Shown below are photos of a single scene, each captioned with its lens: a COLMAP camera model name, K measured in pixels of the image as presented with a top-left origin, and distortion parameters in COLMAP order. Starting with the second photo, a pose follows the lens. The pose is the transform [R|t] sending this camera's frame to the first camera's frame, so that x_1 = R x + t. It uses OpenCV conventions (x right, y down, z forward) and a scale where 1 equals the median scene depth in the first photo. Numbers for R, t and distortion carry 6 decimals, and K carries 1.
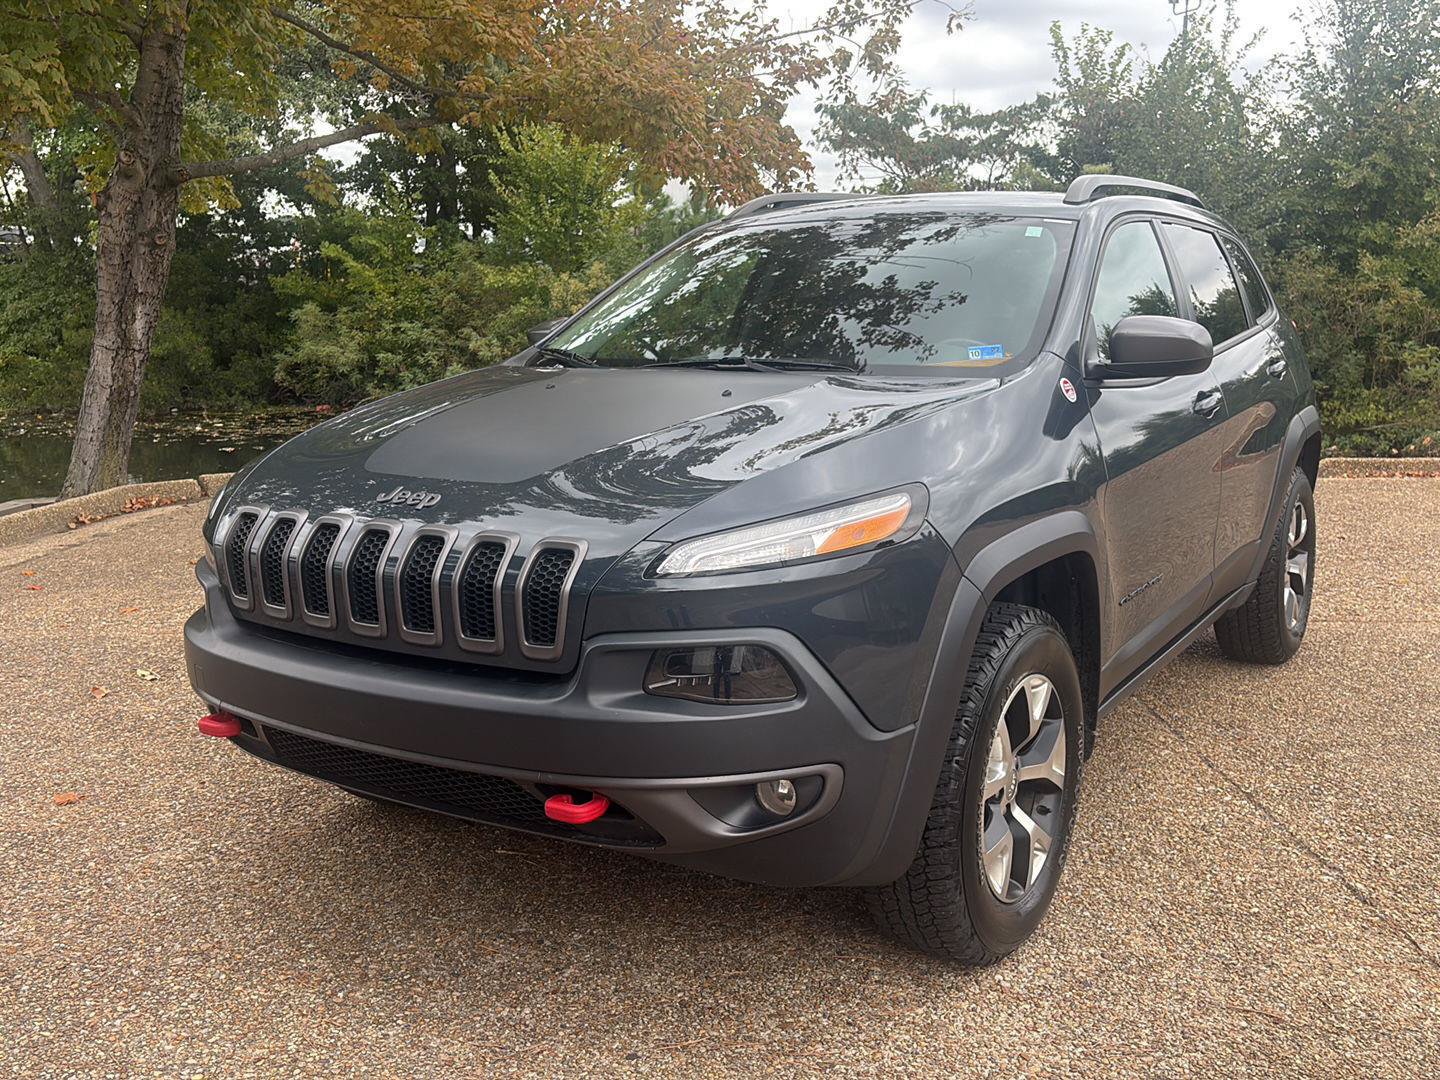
lens RADIAL K [[1390.8, 0, 739.3], [0, 1390.8, 529.4], [0, 0, 1]] dist [0.029584, 0.000000]
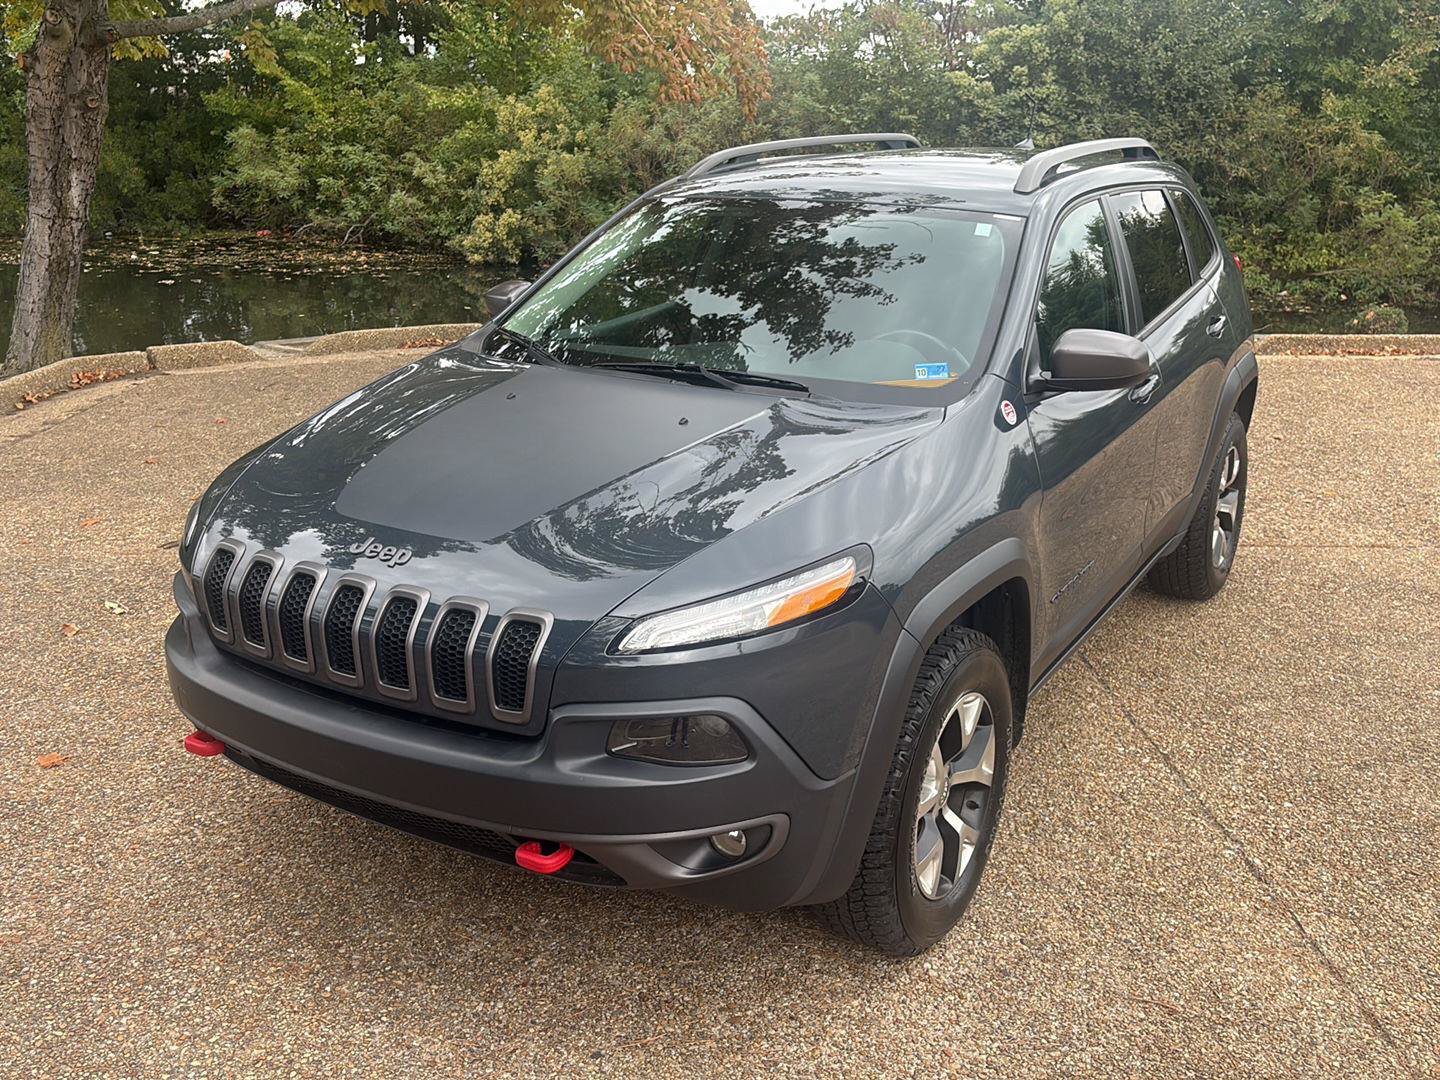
lens RADIAL K [[1390.8, 0, 736.9], [0, 1390.8, 535.2], [0, 0, 1]] dist [0.029584, 0.000000]
pose [[0.999410, 0.005533, 0.033888, -0.002643], [-0.010048, 0.990856, 0.134550, -0.099726], [-0.032833, -0.134811, 0.990327, -0.027016]]
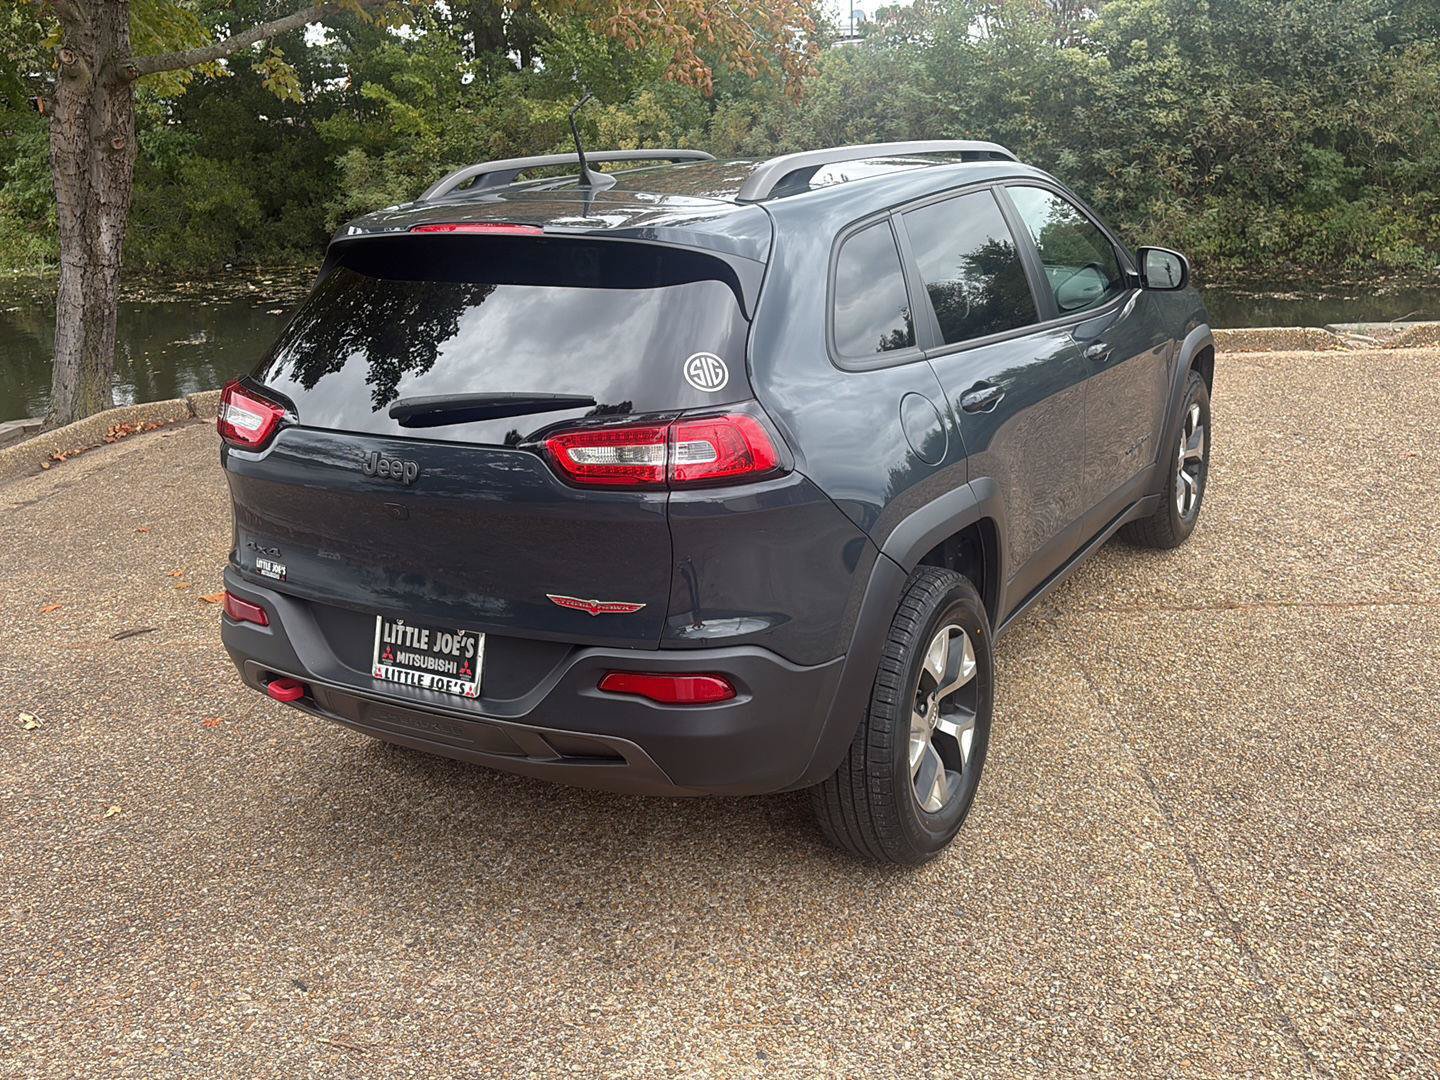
lens RADIAL K [[1390.8, 0, 732.4], [0, 1390.8, 541.0], [0, 0, 1]] dist [0.029584, 0.000000]
pose [[0.997264, -0.024043, -0.069909, 0.107888], [0.033586, 0.989763, 0.138711, -0.133642], [0.065858, -0.140679, 0.987862, 0.159602]]
